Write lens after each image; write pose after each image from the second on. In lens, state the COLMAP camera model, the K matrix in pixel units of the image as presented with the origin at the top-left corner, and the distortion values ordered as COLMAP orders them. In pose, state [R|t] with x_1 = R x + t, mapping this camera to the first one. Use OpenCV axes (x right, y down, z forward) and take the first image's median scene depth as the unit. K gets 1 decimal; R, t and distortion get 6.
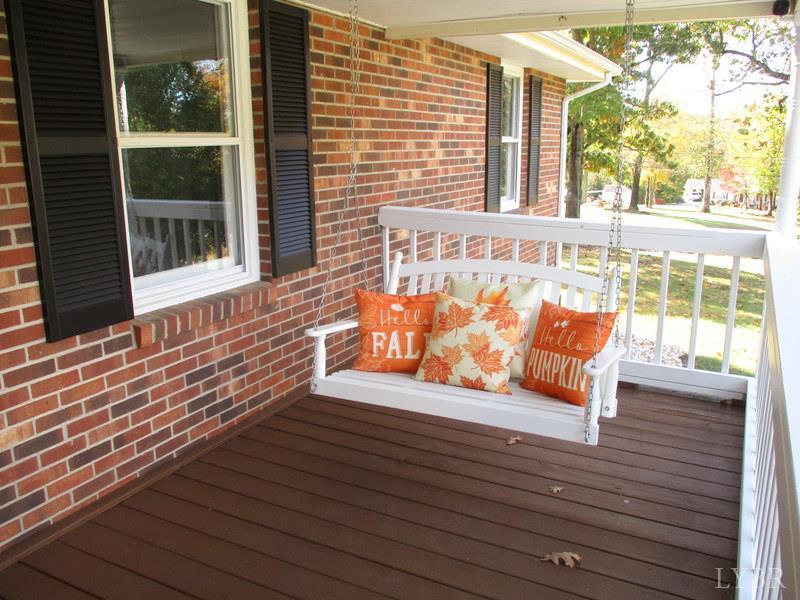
lens RADIAL K [[661.7, 0, 398.2], [0, 661.7, 292.9], [0, 0, 1]] dist [-0.009711, -0.008843]
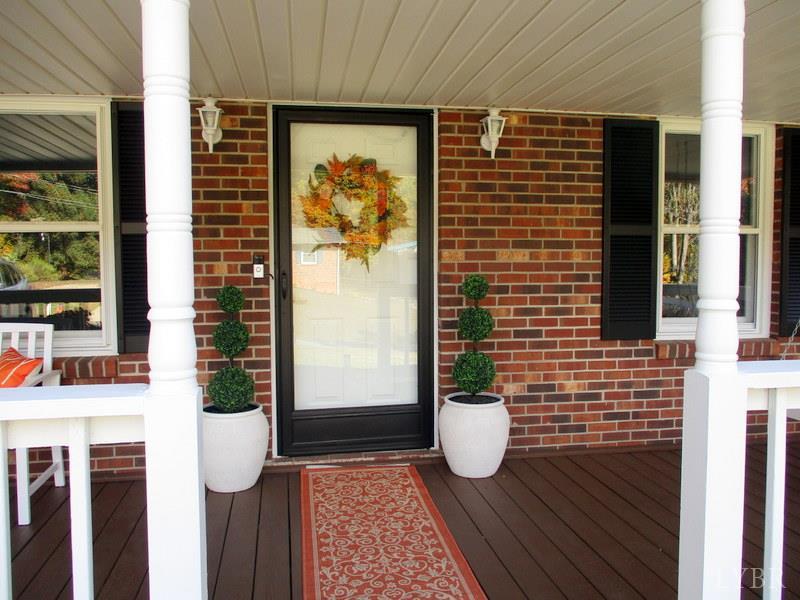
lens RADIAL K [[661.7, 0, 401.7], [0, 661.7, 297.5], [0, 0, 1]] dist [-0.009711, -0.008843]
pose [[0.623815, 0.046095, -0.780212, 0.464310], [-0.179094, 0.980128, -0.085288, 0.192534], [0.760776, 0.192935, 0.619674, -0.473885]]
